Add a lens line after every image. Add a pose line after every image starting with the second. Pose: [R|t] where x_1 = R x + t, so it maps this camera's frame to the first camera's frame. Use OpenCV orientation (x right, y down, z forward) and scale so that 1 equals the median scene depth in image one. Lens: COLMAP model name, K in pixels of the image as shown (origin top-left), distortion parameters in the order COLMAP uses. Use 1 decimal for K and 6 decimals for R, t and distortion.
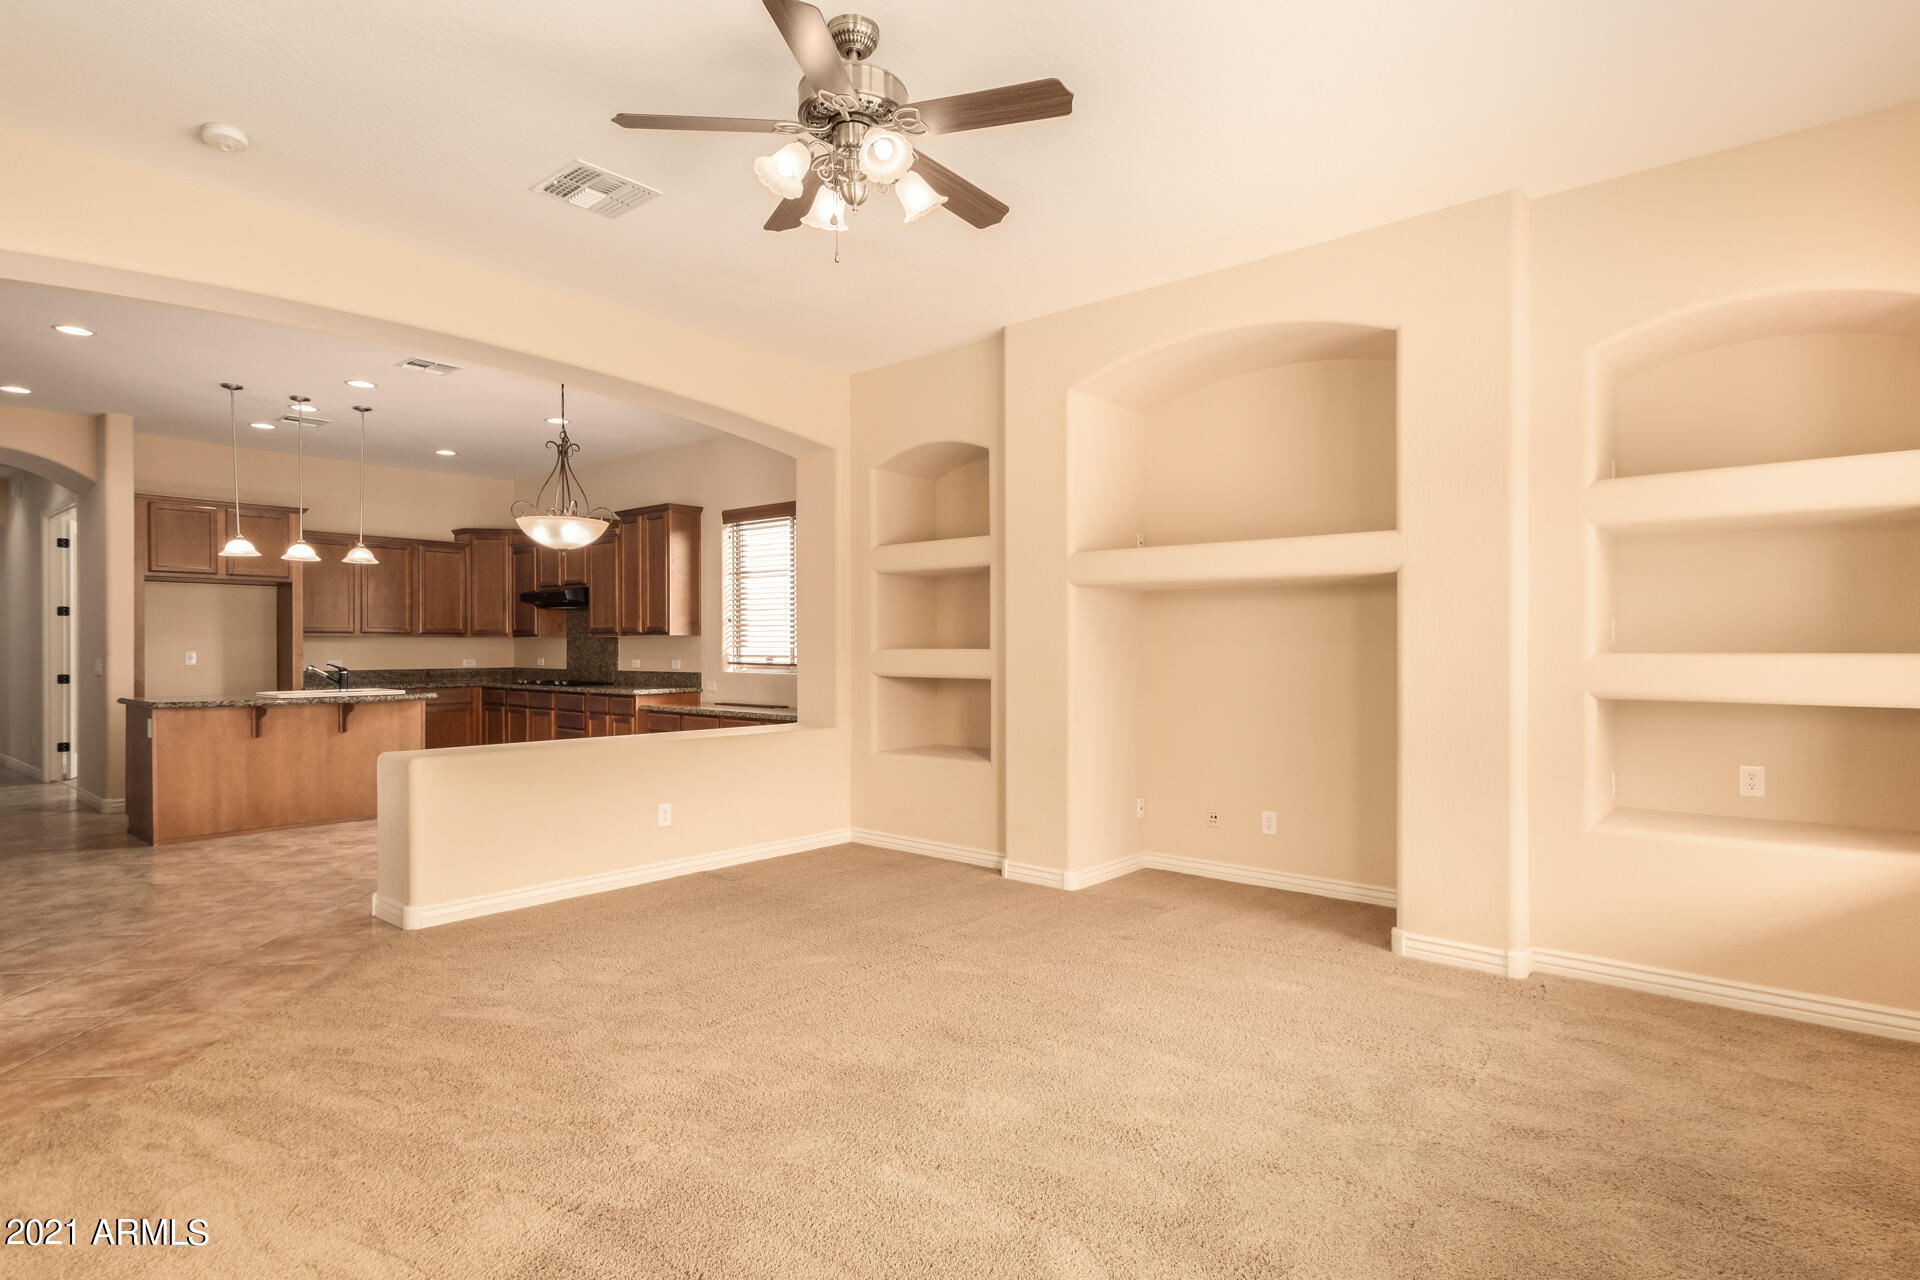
lens RADIAL K [[995.4, 0, 953.7], [0, 995.4, 648.7], [0, 0, 1]] dist [0.013166, -0.002224]
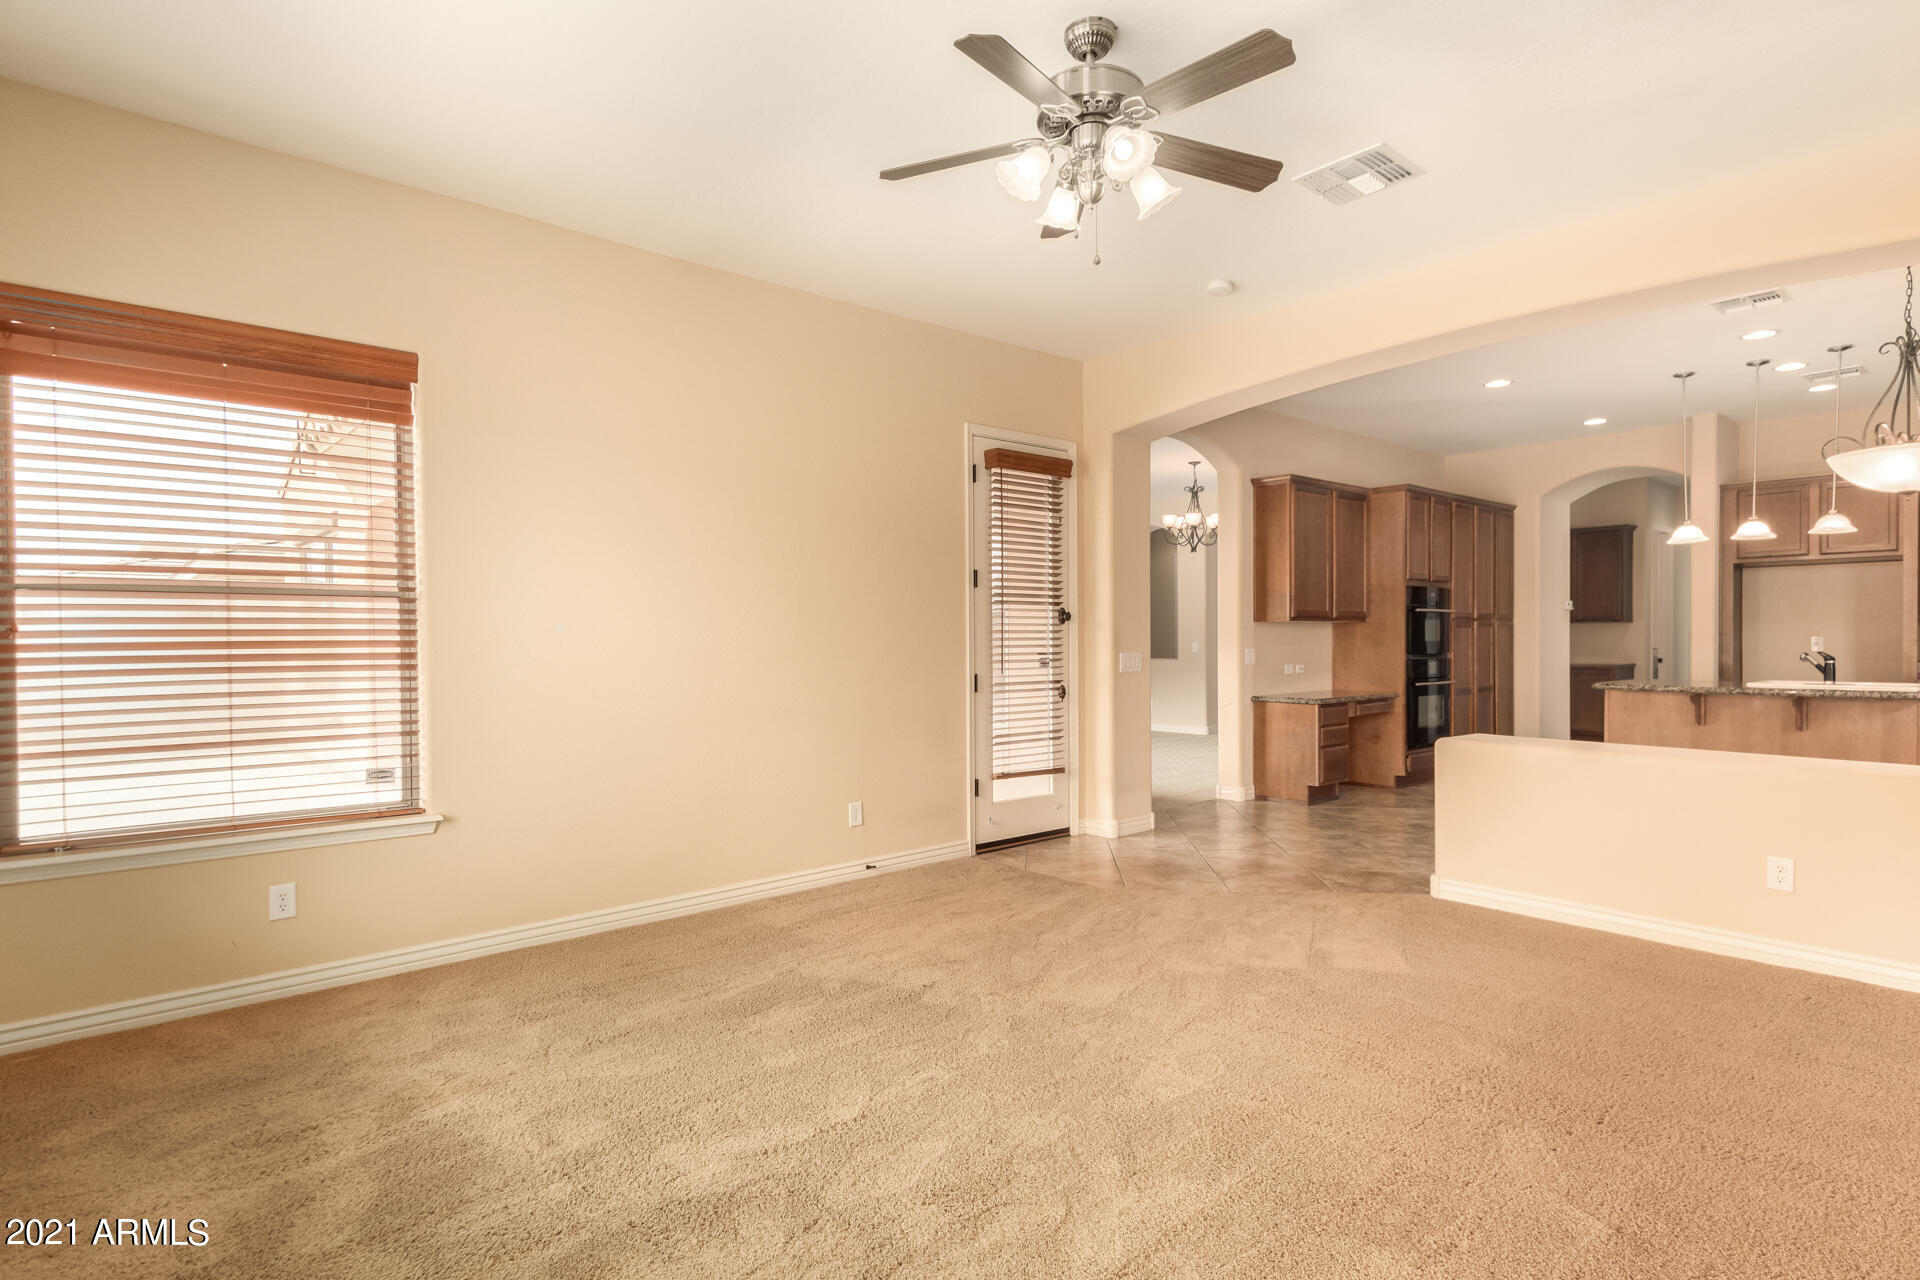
lens RADIAL K [[995.4, 0, 950.3], [0, 995.4, 644.5], [0, 0, 1]] dist [0.013166, -0.002224]
pose [[-0.168470, 0.007350, -0.985679, 0.341942], [0.003152, 0.999971, 0.006917, 0.000401], [0.985702, -0.001941, -0.168488, 0.378291]]
